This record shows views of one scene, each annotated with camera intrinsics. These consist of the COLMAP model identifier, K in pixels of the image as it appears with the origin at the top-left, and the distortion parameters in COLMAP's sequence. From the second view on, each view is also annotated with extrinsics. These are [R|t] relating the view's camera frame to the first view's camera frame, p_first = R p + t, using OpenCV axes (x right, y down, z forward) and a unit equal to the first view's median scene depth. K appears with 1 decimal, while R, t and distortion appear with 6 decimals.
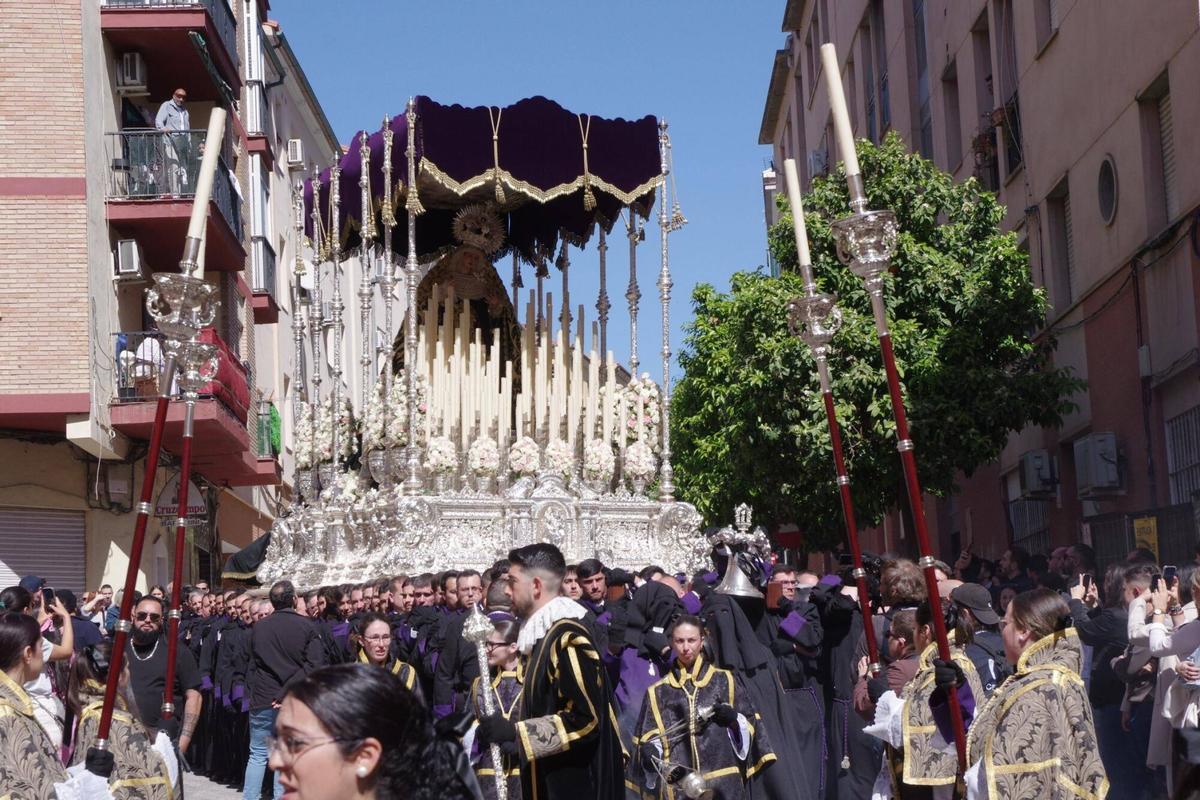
lens RADIAL K [[2149.2, 0, 600.0], [0, 2149.2, 400.0], [0, 0, 1]] dist [0.142570, -0.004592]
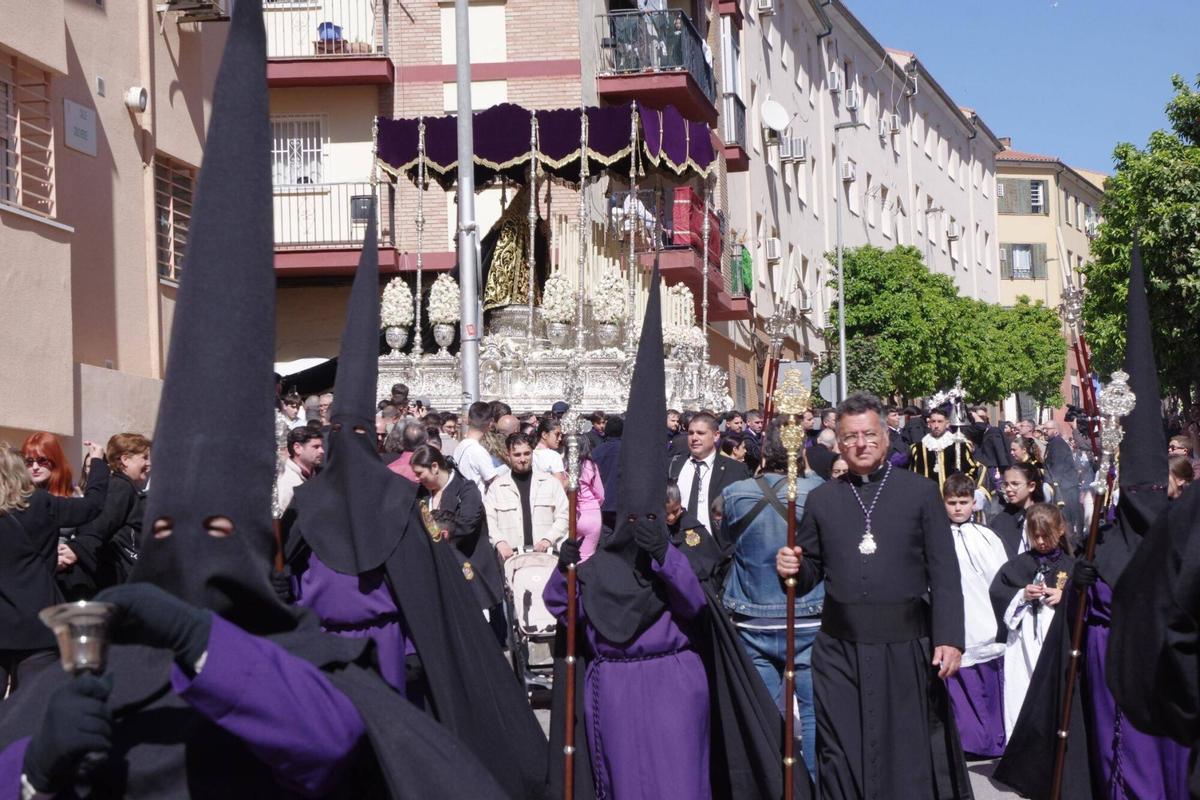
lens RADIAL K [[2149.2, 0, 600.0], [0, 2149.2, 400.0], [0, 0, 1]] dist [0.142570, -0.004592]
pose [[0.975601, -0.002934, -0.219534, 0.021982], [0.021013, 0.996568, 0.080061, -0.012491], [0.218545, -0.082721, 0.972314, -0.115291]]
